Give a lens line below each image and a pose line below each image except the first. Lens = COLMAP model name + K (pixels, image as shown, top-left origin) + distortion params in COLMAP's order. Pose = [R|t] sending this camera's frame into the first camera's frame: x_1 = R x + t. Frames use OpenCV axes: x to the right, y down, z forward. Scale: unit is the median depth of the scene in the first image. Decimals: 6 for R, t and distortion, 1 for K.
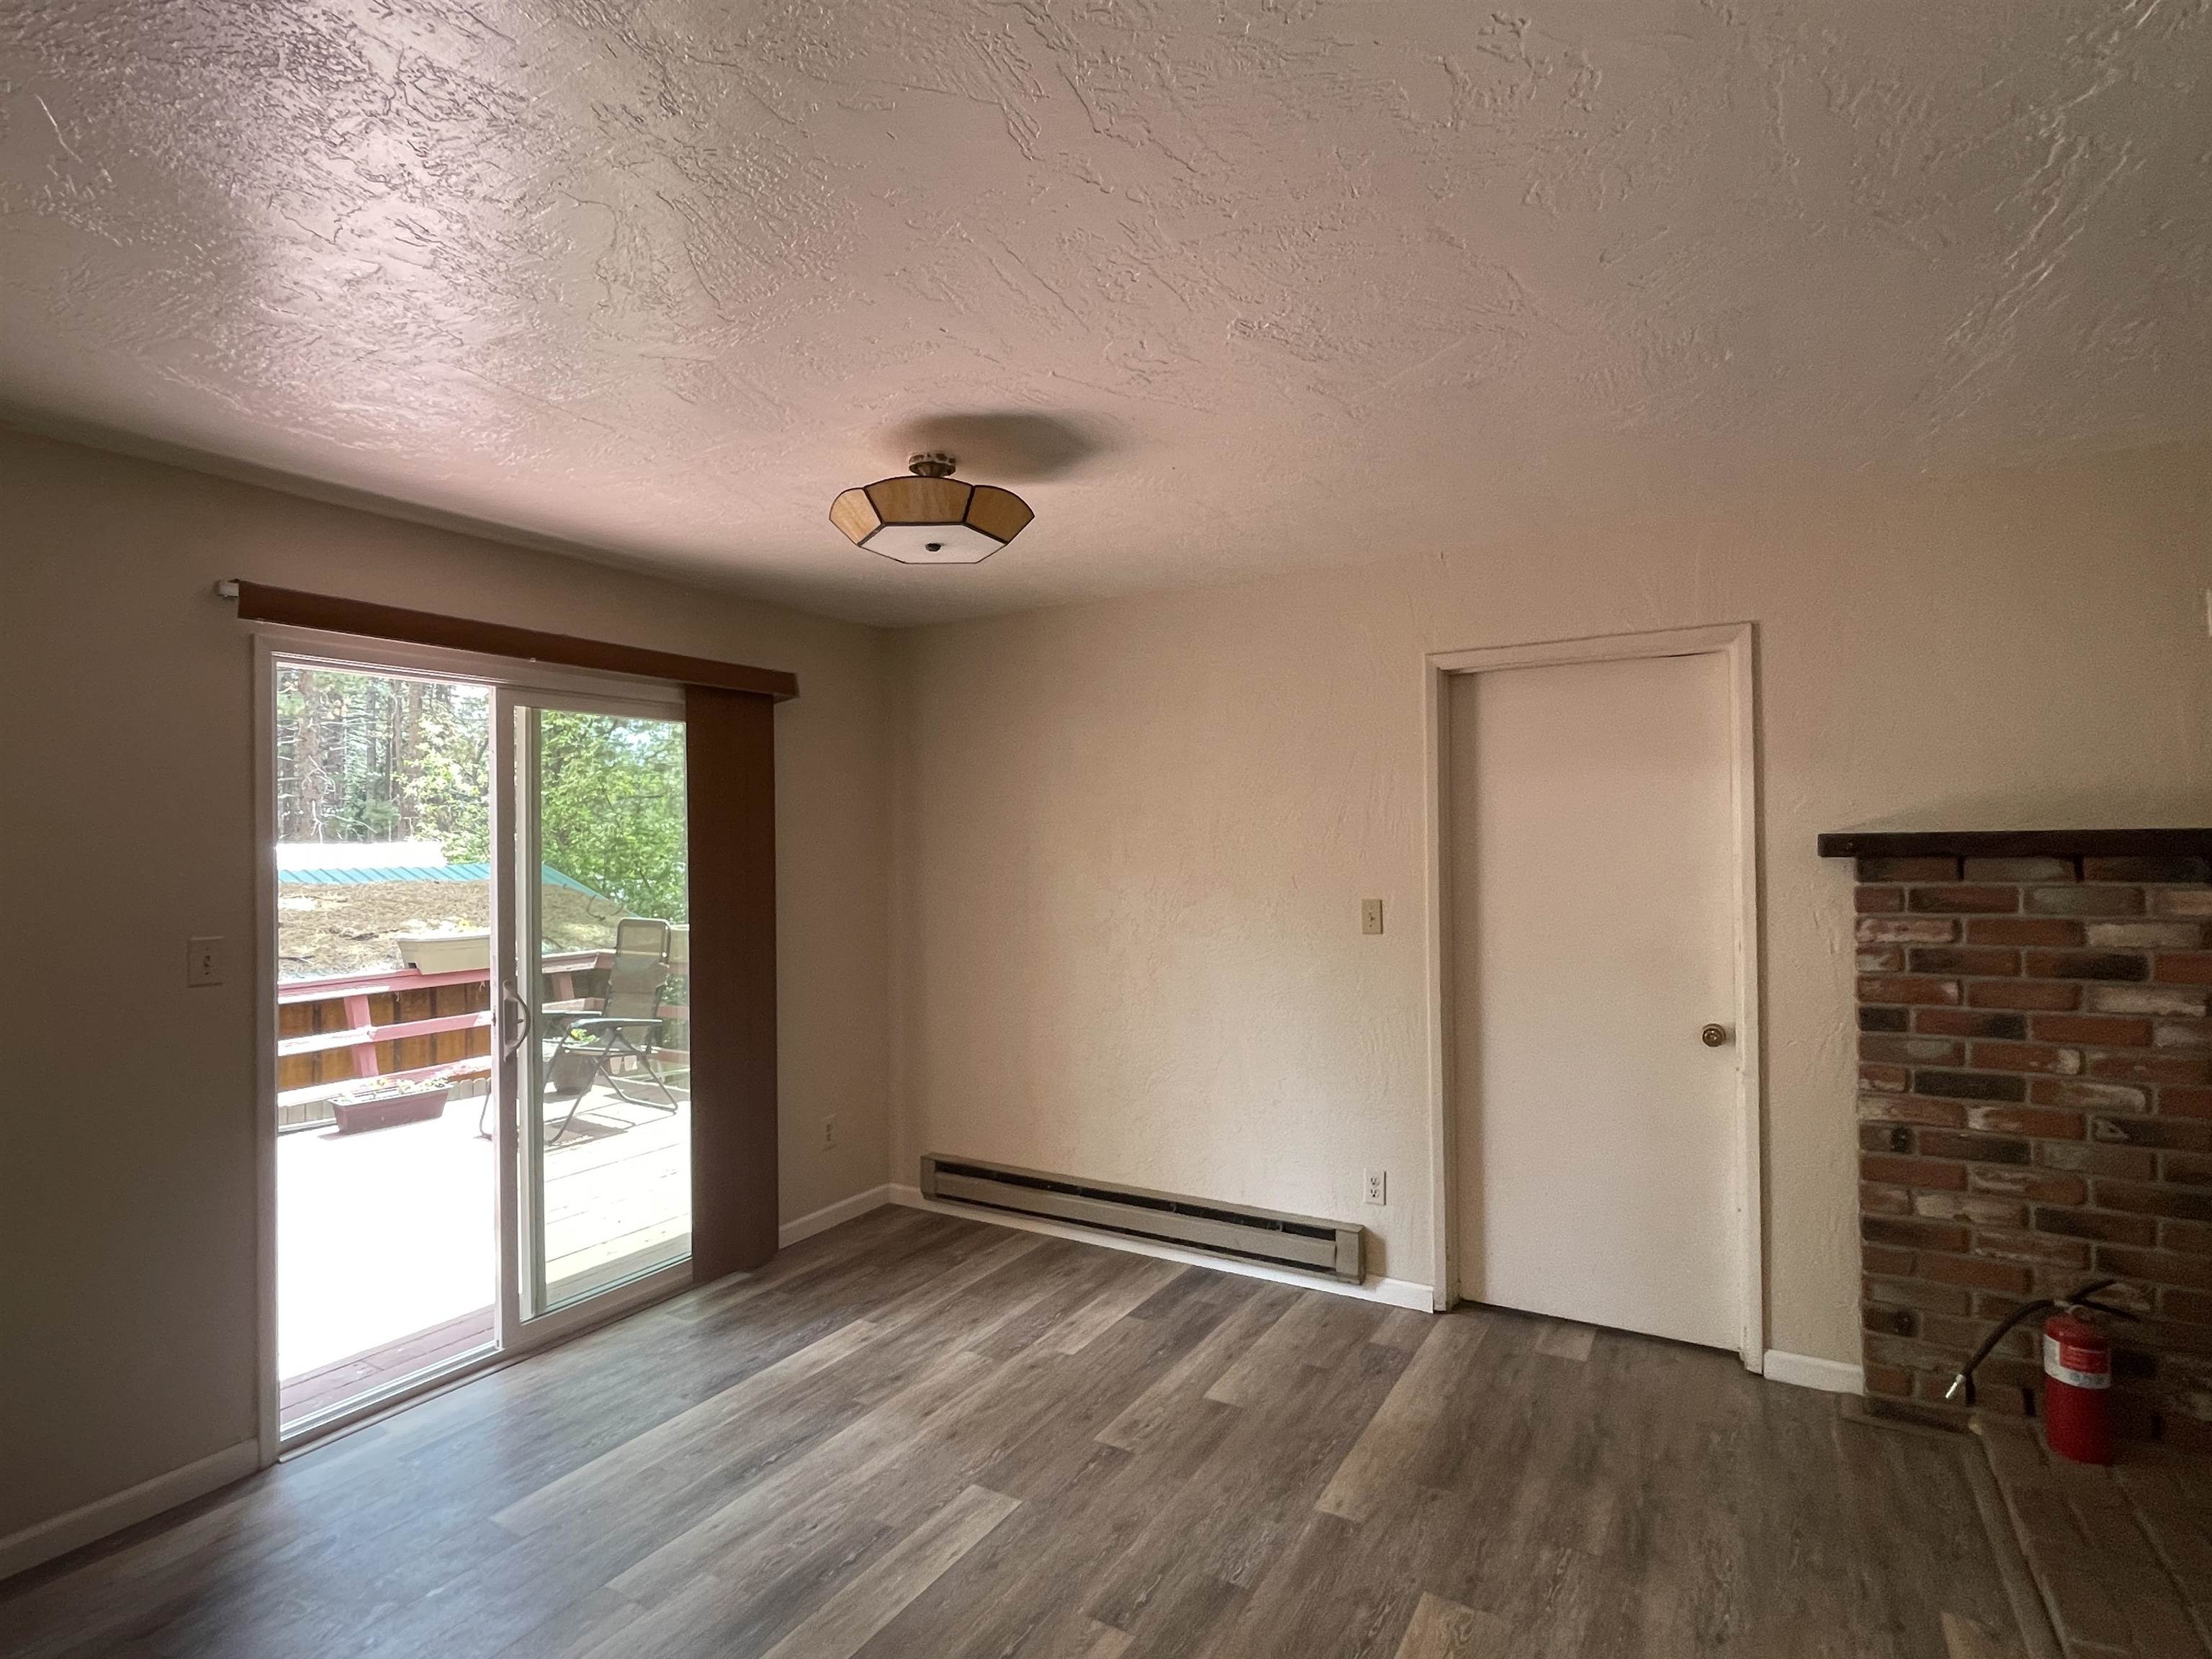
lens RADIAL K [[1118.1, 0, 1106.0], [0, 1118.1, 829.5], [0, 0, 1]] dist [0.016190, -0.000612]
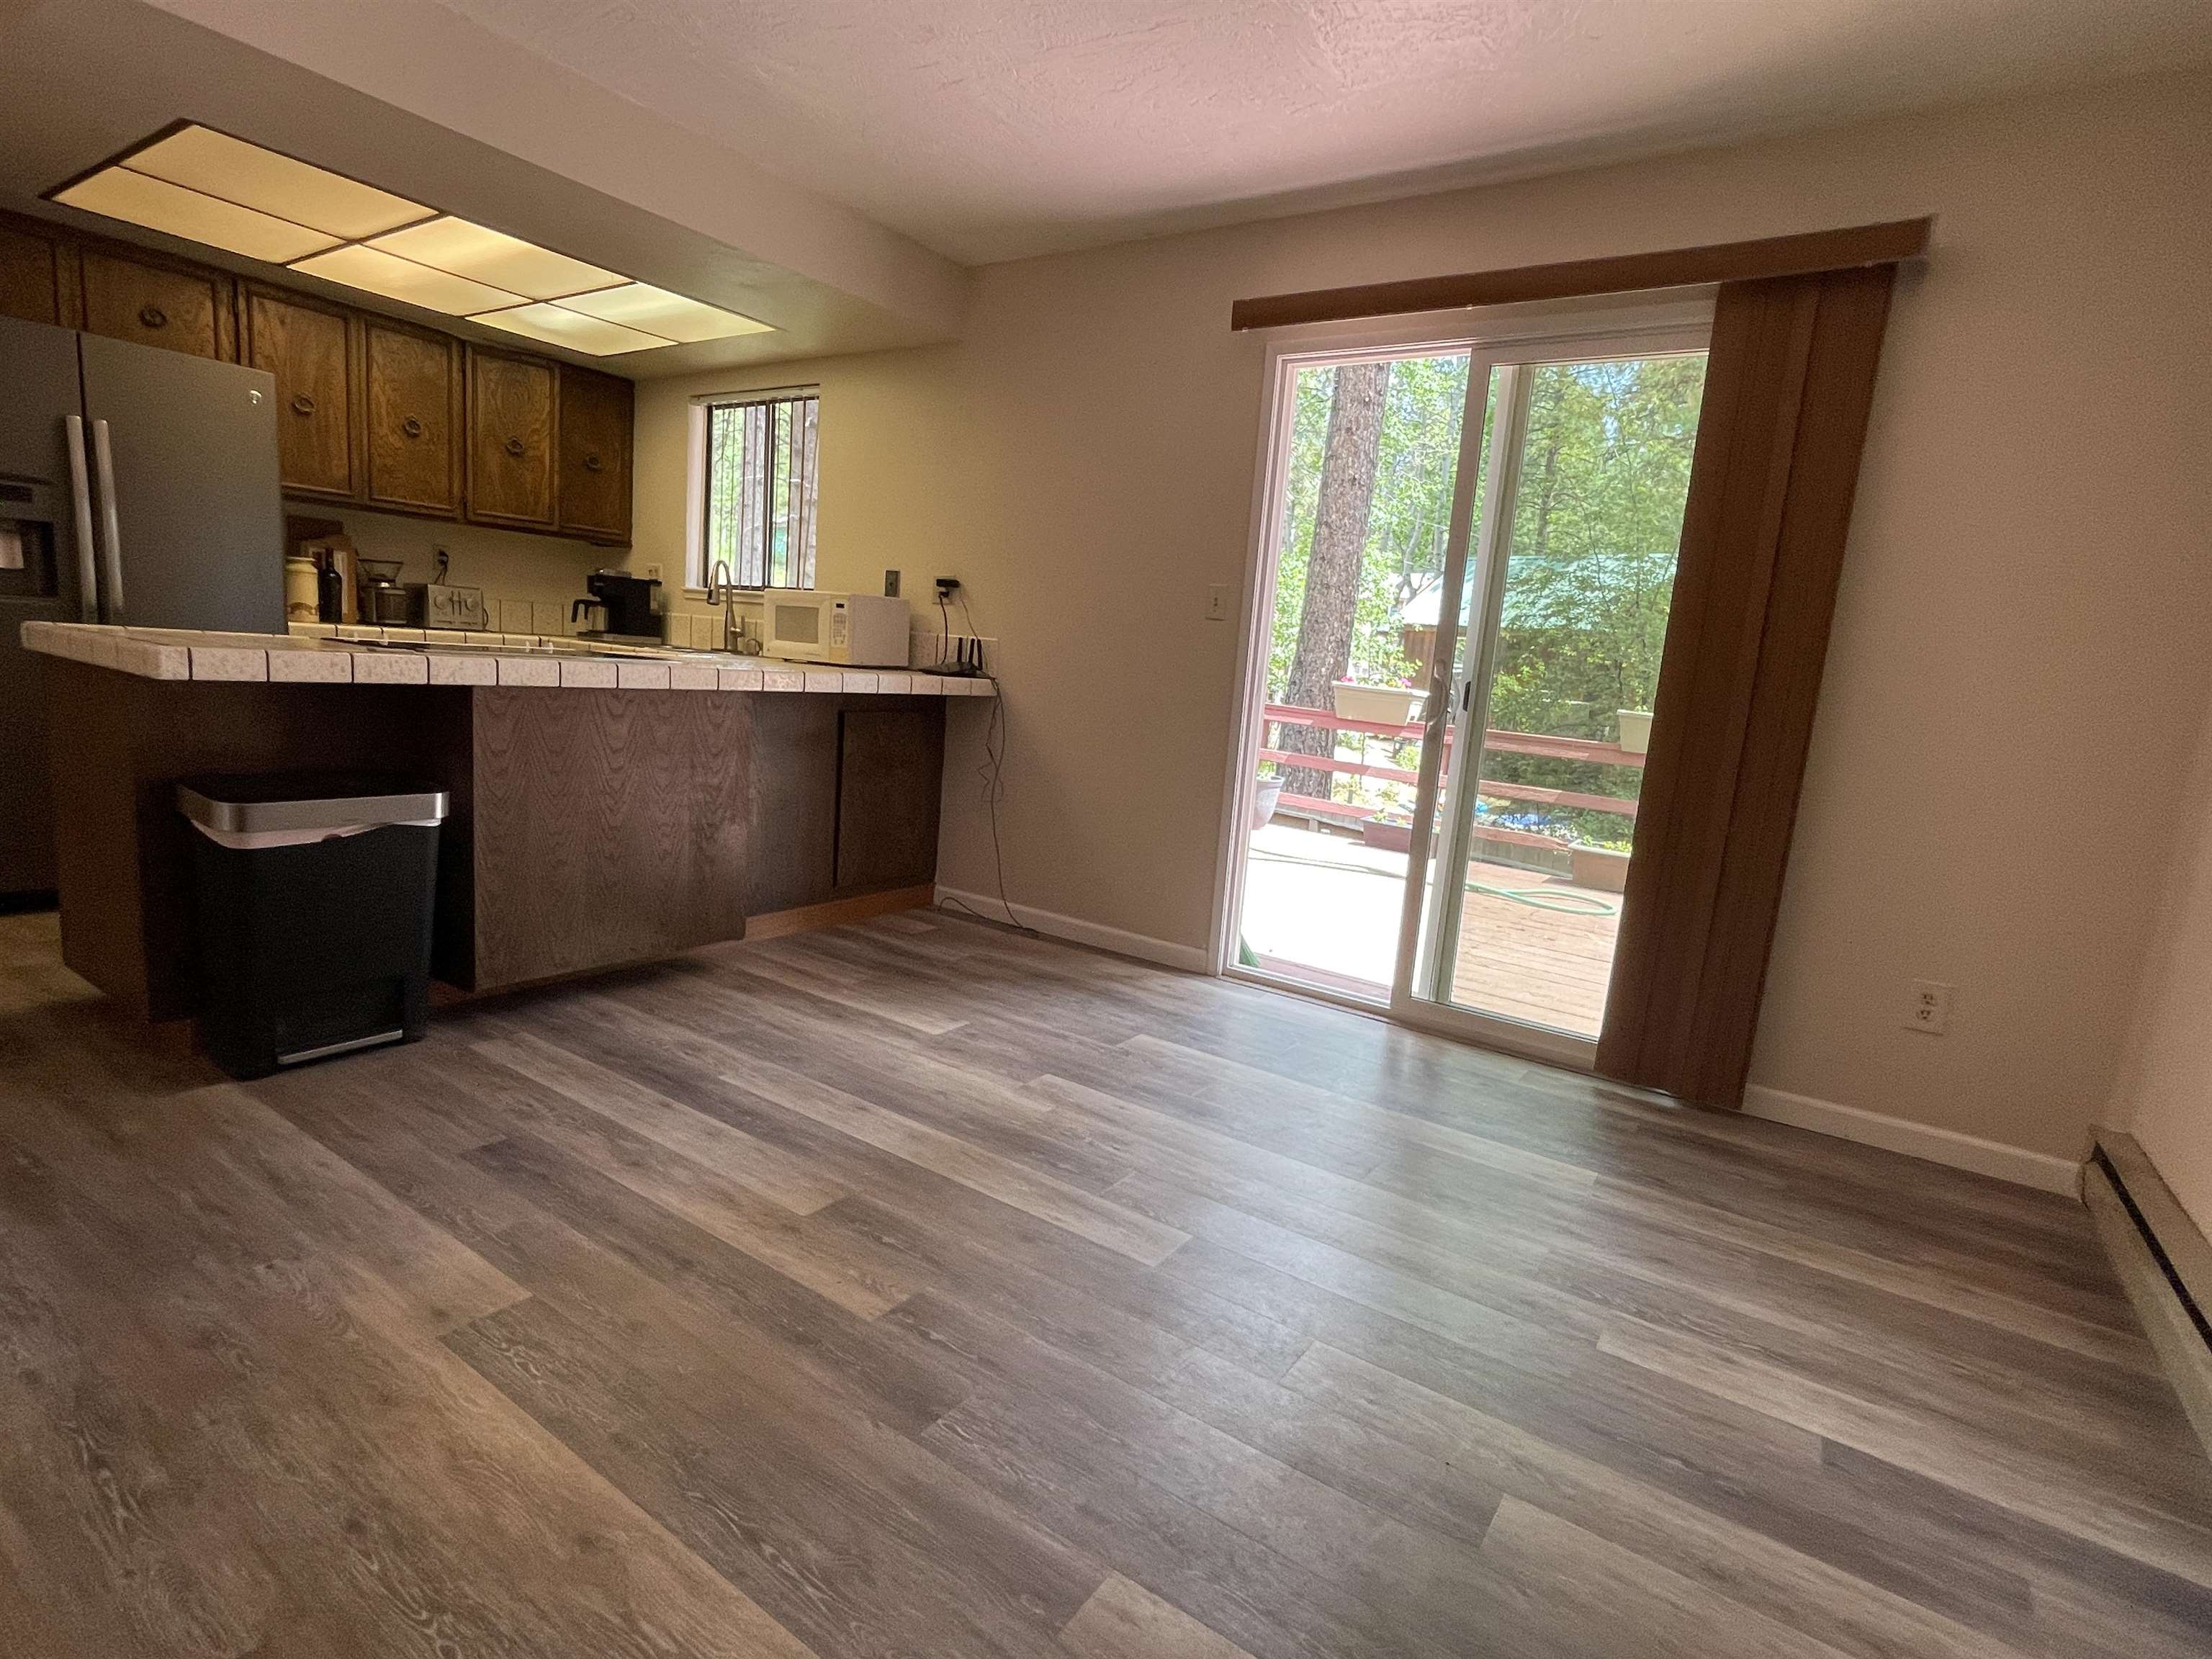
lens RADIAL K [[1118.1, 0, 1106.0], [0, 1118.1, 829.5], [0, 0, 1]] dist [0.016190, -0.000612]
pose [[-0.060302, 0.158244, -0.985557, 0.470213], [-0.074245, 0.983908, 0.162522, 0.138883], [0.995415, 0.082973, -0.047583, 0.733364]]
